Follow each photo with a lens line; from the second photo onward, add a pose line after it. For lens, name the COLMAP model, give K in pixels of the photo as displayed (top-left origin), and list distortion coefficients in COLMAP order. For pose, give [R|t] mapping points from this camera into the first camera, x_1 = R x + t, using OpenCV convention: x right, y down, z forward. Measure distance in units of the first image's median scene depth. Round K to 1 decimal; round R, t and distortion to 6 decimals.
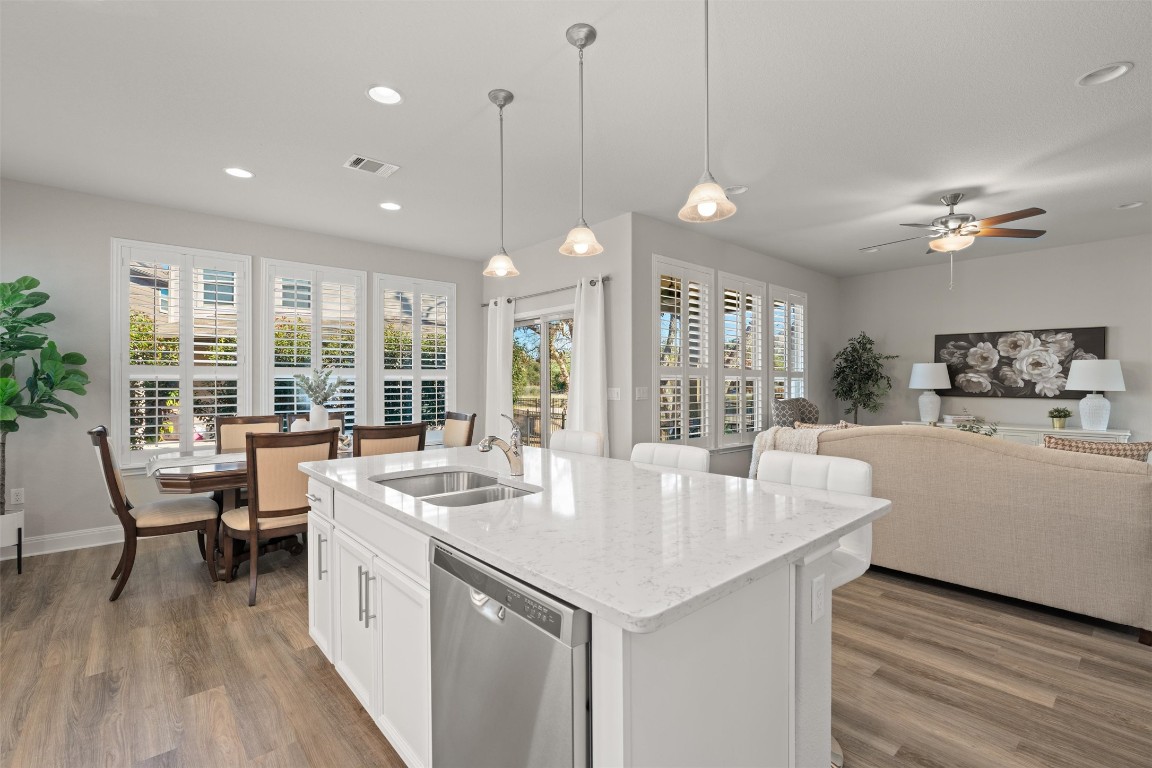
lens RADIAL K [[522.3, 0, 577.9], [0, 522.3, 384.9], [0, 0, 1]] dist [-0.004903, 0.003411]
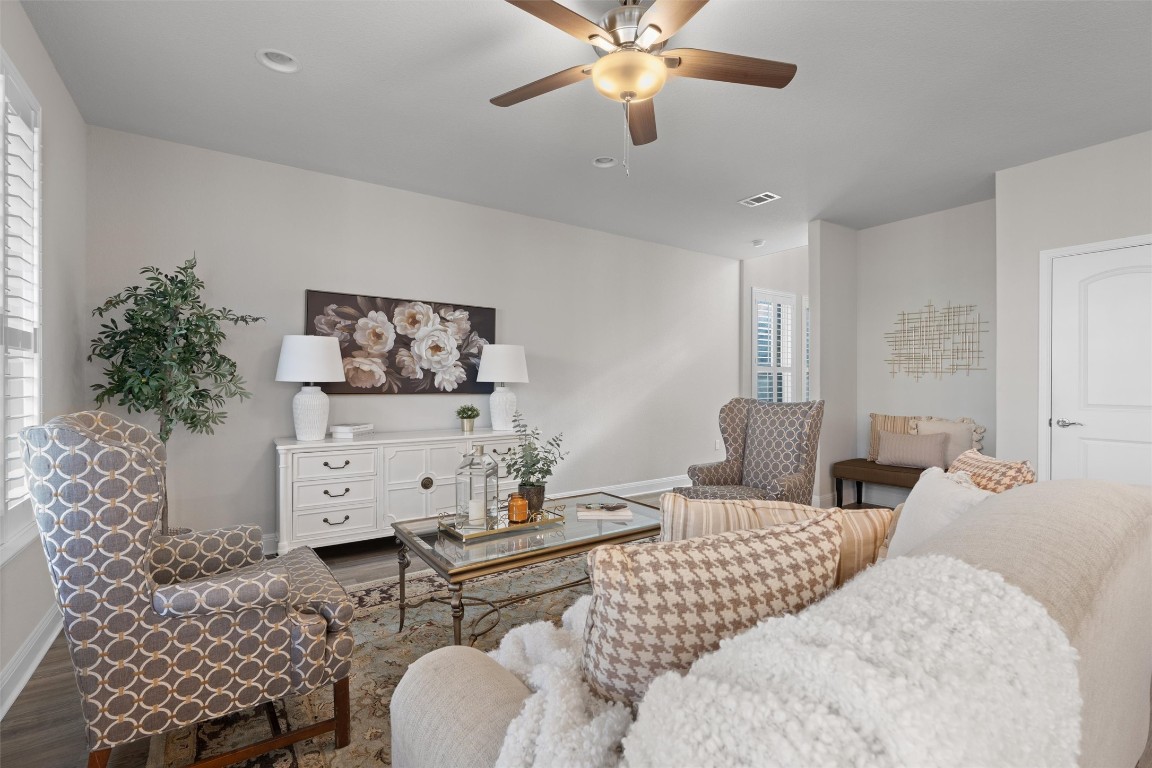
lens RADIAL K [[522.3, 0, 579.6], [0, 522.3, 376.6], [0, 0, 1]] dist [-0.004903, 0.003411]
pose [[0.109317, 0.012286, 0.993931, 0.164238], [0.005740, 0.999899, -0.012991, 0.012159], [-0.993990, 0.007125, 0.109235, 0.730284]]
